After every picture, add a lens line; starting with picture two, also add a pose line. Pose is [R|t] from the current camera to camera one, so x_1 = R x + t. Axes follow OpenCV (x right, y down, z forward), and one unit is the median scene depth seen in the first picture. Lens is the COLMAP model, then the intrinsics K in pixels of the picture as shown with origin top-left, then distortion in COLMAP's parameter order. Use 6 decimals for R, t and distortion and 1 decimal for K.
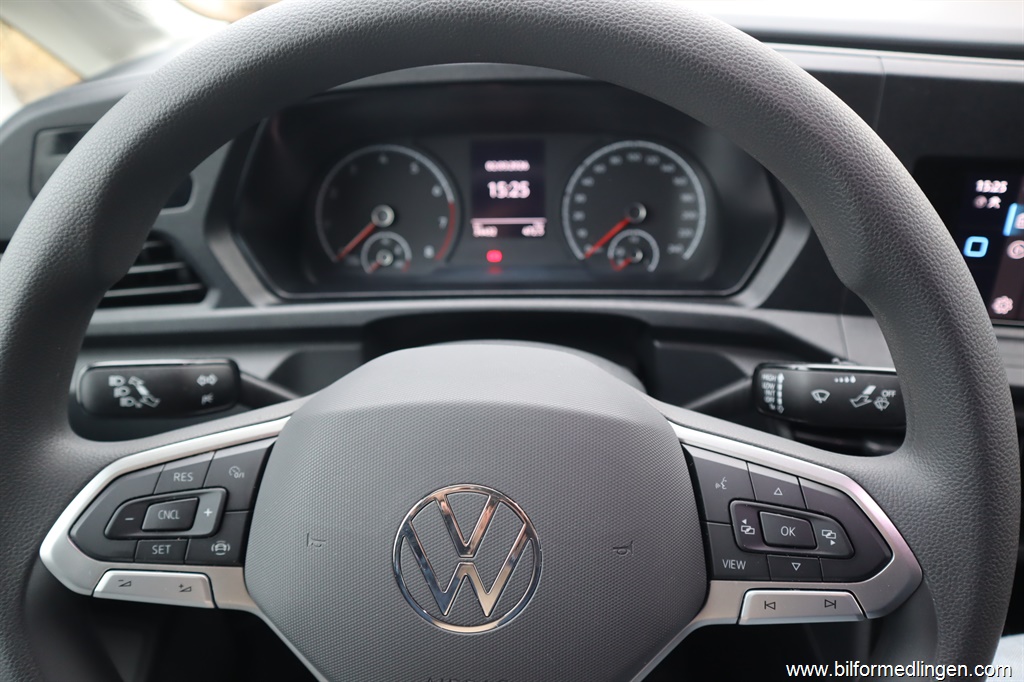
lens RADIAL K [[701.9, 0, 512.0], [0, 701.9, 341.0], [0, 0, 1]] dist [-0.116783, 0.069814]
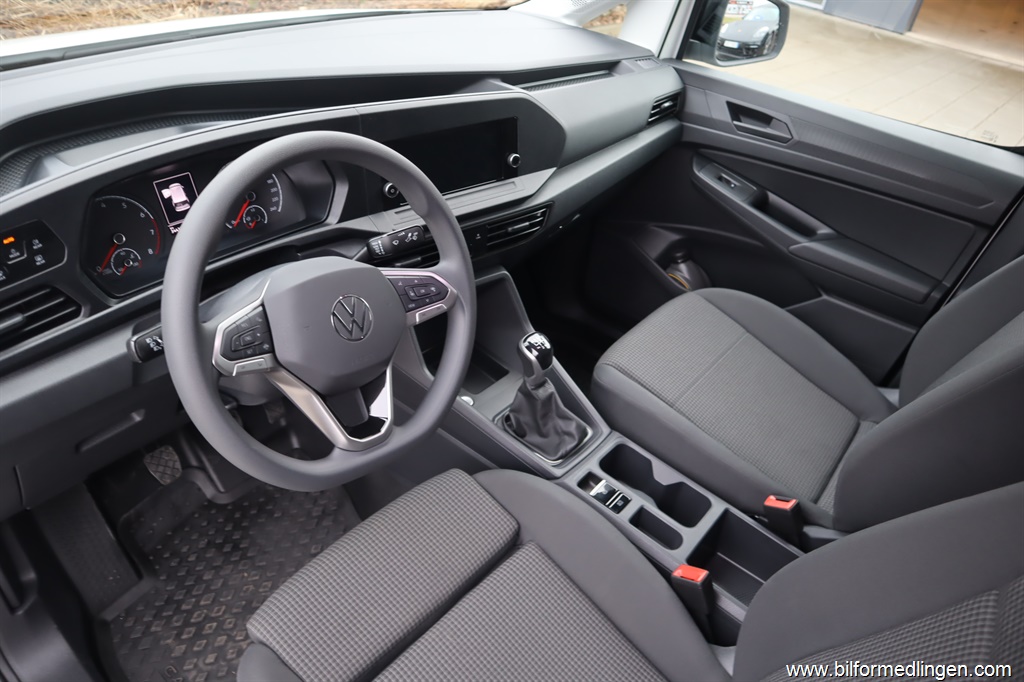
lens RADIAL K [[701.9, 0, 512.0], [0, 701.9, 341.0], [0, 0, 1]] dist [-0.116783, 0.069814]
pose [[0.603590, -0.394964, 0.692591, -0.822347], [0.314391, 0.916194, 0.248488, -0.065407], [-0.732692, 0.067759, 0.677179, -0.731620]]
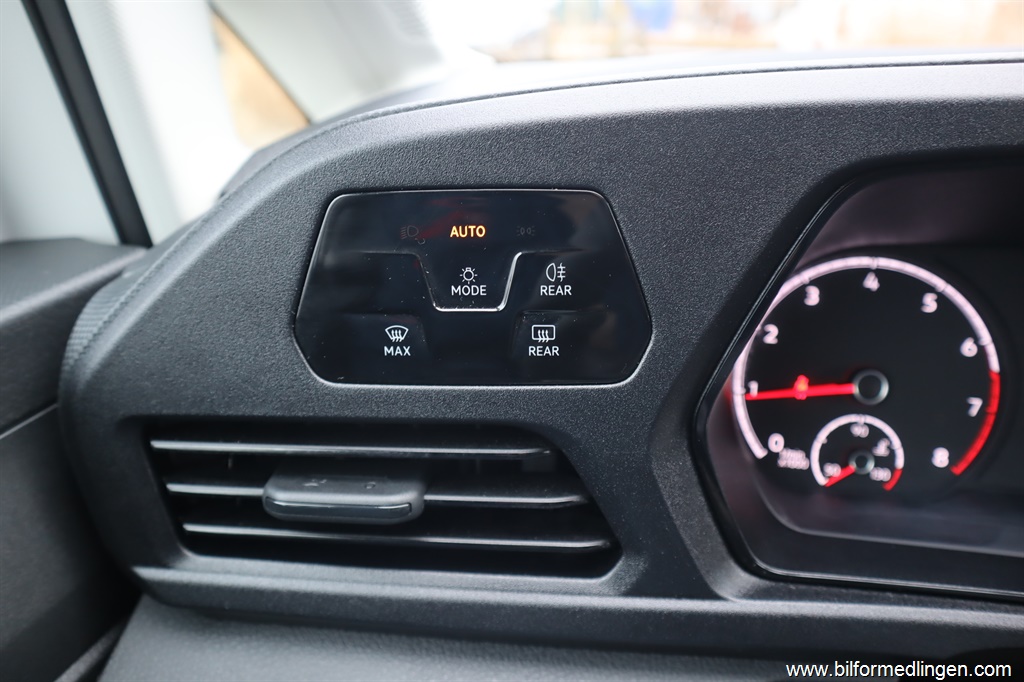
lens RADIAL K [[701.9, 0, 512.0], [0, 701.9, 341.0], [0, 0, 1]] dist [-0.116783, 0.069814]
pose [[0.985802, 0.078996, -0.148166, -0.381675], [-0.094977, 0.990024, -0.104073, -0.132913], [0.138466, 0.116668, 0.983471, 0.435821]]
